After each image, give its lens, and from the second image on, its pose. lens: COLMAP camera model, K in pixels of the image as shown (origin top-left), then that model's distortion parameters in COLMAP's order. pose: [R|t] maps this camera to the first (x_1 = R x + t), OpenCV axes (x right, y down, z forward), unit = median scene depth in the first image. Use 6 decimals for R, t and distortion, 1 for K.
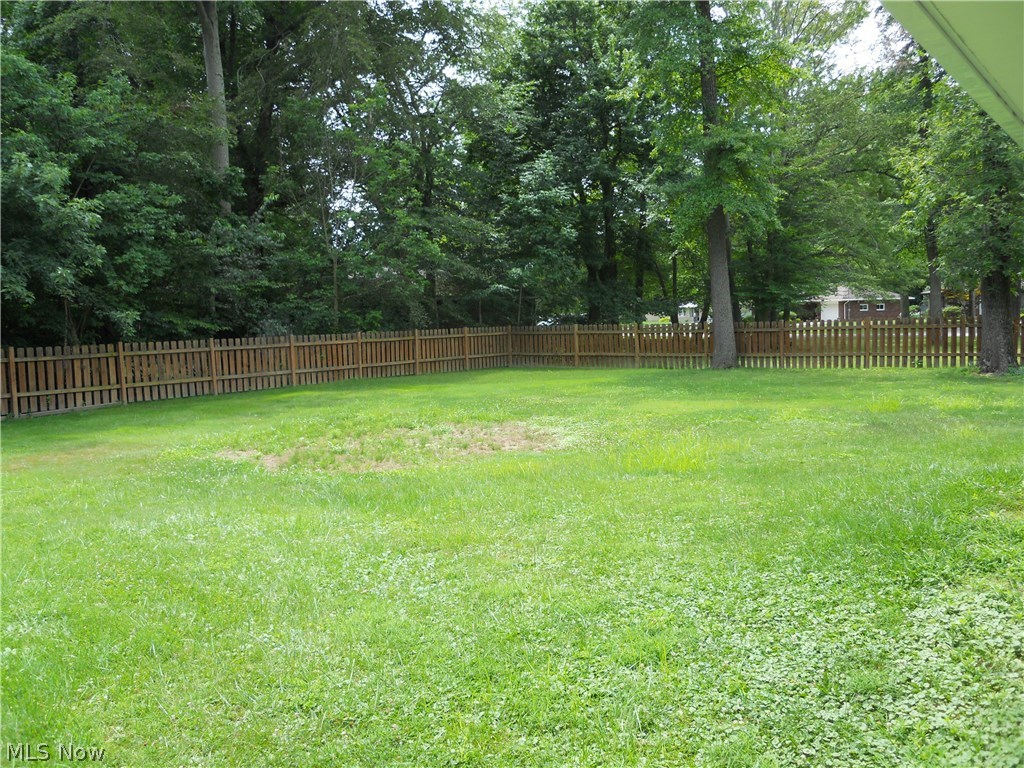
lens RADIAL K [[832.3, 0, 516.0], [0, 832.3, 391.4], [0, 0, 1]] dist [-0.049512, 0.033041]
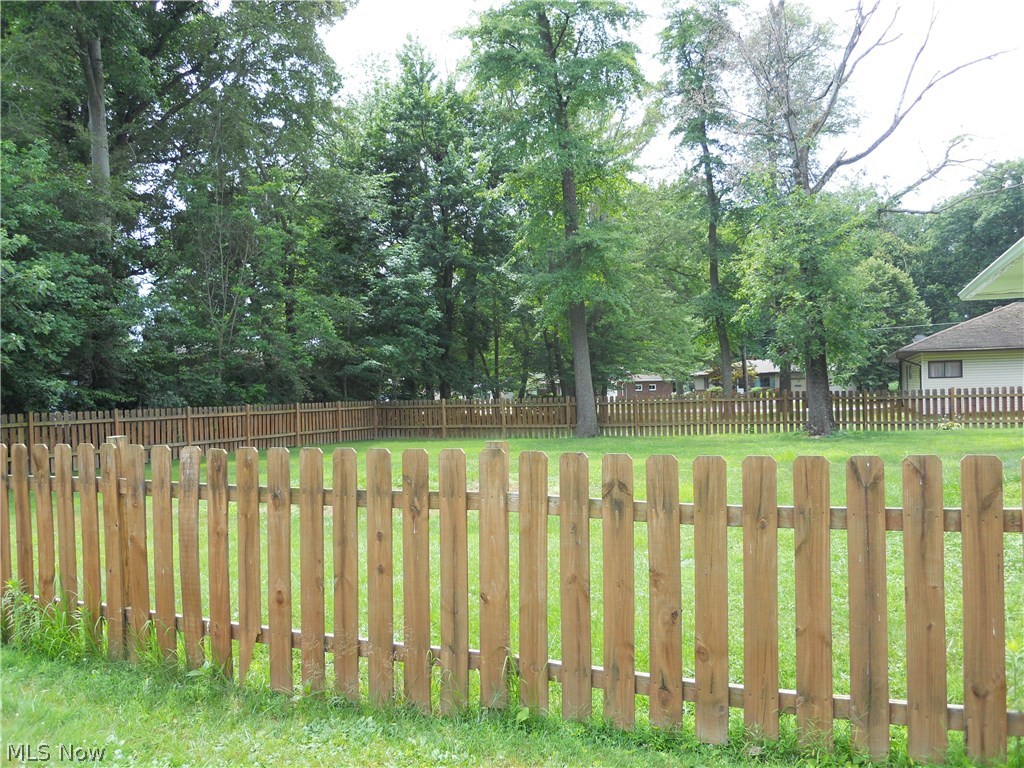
lens RADIAL K [[832.3, 0, 516.0], [0, 832.3, 391.4], [0, 0, 1]] dist [-0.049512, 0.033041]
pose [[0.961533, 0.006049, 0.274622, -0.152883], [0.020249, 0.995477, -0.092823, 0.013164], [-0.273941, 0.094813, 0.957062, -0.061426]]
